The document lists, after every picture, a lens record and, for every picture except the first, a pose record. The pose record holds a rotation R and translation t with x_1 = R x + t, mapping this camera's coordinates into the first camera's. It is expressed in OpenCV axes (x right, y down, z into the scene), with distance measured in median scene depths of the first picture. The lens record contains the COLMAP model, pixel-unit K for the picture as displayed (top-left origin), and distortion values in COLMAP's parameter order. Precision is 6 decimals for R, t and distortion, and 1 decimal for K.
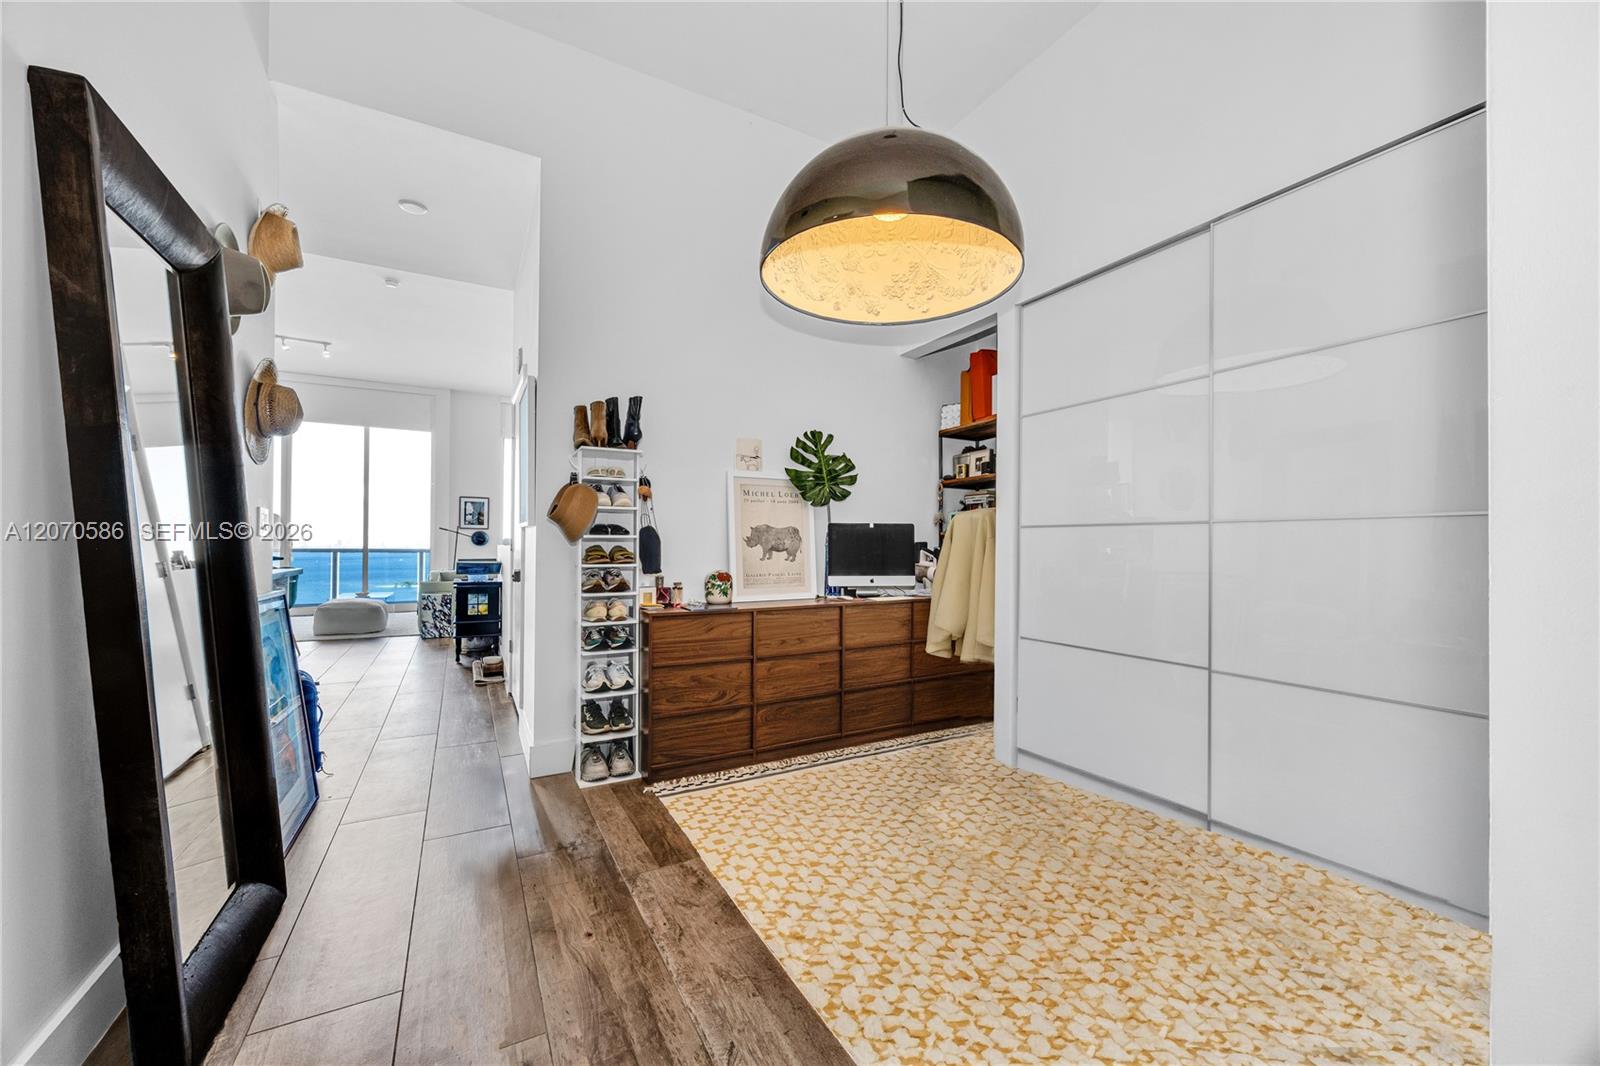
lens RADIAL K [[606.0, 0, 802.4], [0, 606.0, 538.1], [0, 0, 1]] dist [-0.000603, 0.000059]
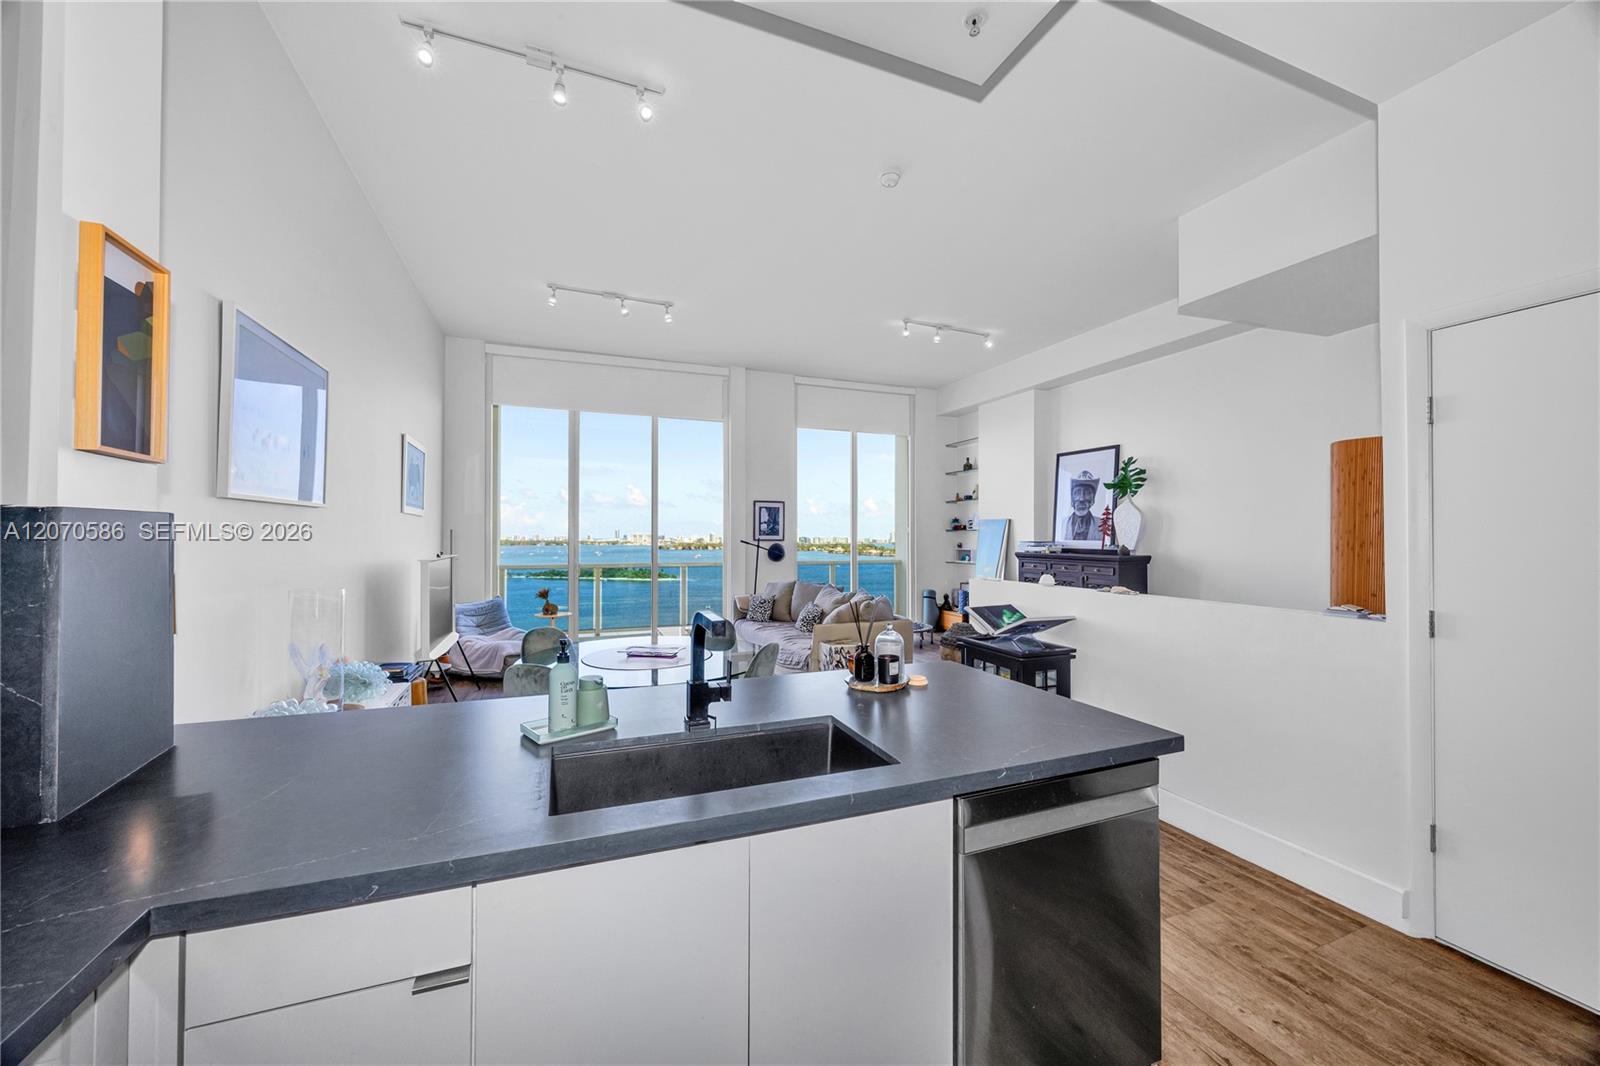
lens RADIAL K [[606.0, 0, 802.1], [0, 606.0, 533.0], [0, 0, 1]] dist [-0.000603, 0.000059]
pose [[0.989112, 0.001706, -0.147152, -0.378638], [-0.002128, 0.999994, -0.002714, -0.022930], [0.147147, 0.002998, 0.989110, 0.201377]]
